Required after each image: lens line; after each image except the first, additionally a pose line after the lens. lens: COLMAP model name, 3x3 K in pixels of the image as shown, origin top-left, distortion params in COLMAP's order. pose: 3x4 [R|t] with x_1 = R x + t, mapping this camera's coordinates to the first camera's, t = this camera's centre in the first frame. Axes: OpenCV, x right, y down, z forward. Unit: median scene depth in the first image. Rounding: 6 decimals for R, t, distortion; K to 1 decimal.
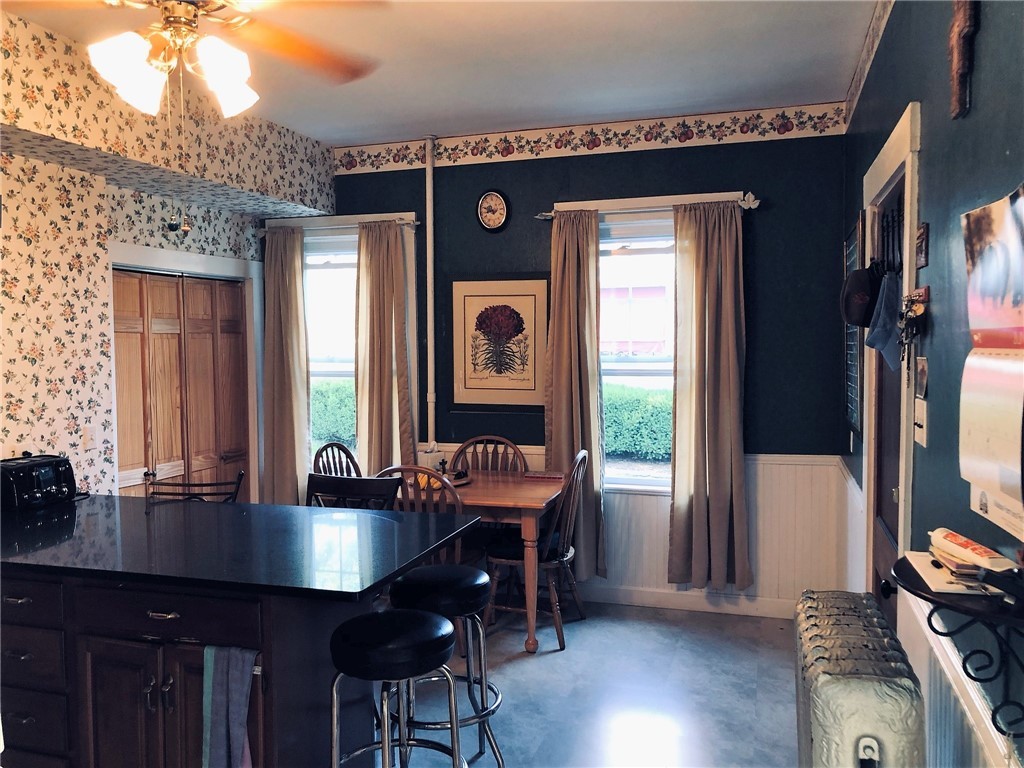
lens RADIAL K [[815.8, 0, 512.0], [0, 815.8, 346.1], [0, 0, 1]] dist [-0.032640, 0.000716]
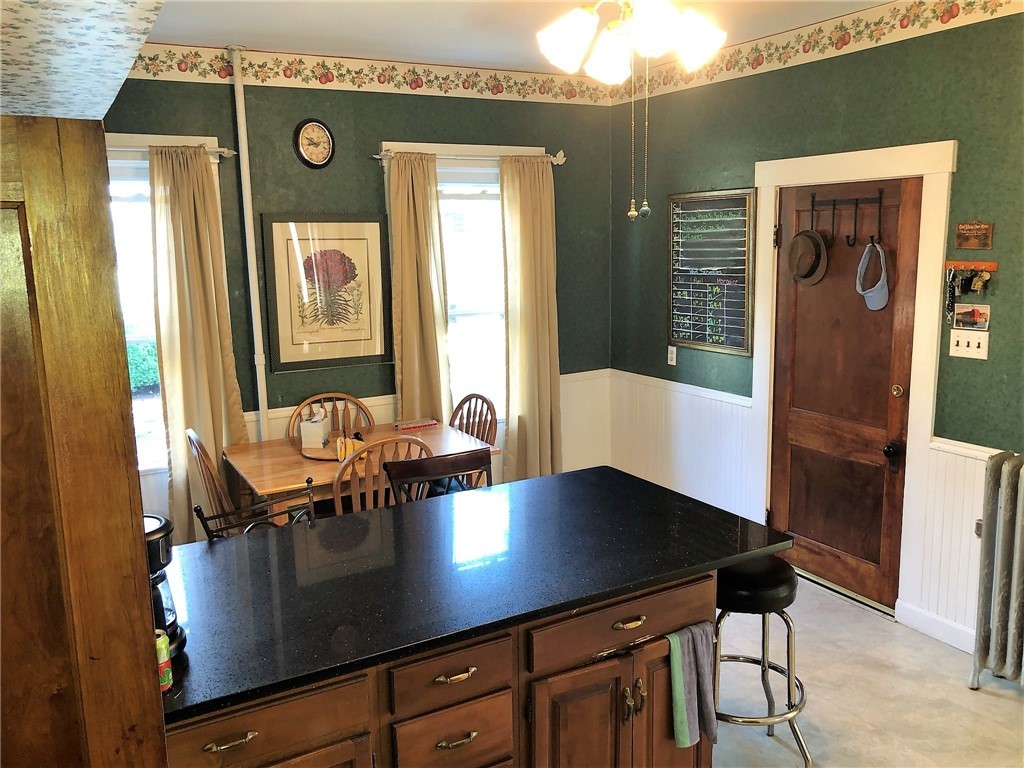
lens RADIAL K [[848.7, 0, 512.0], [0, 848.7, 384.0], [0, 0, 1]] dist [-0.052051, 0.002957]
pose [[0.690621, -0.110598, 0.714710, -0.570036], [0.043720, 0.992815, 0.111387, 0.002334], [-0.721894, -0.045679, 0.690494, 0.194756]]
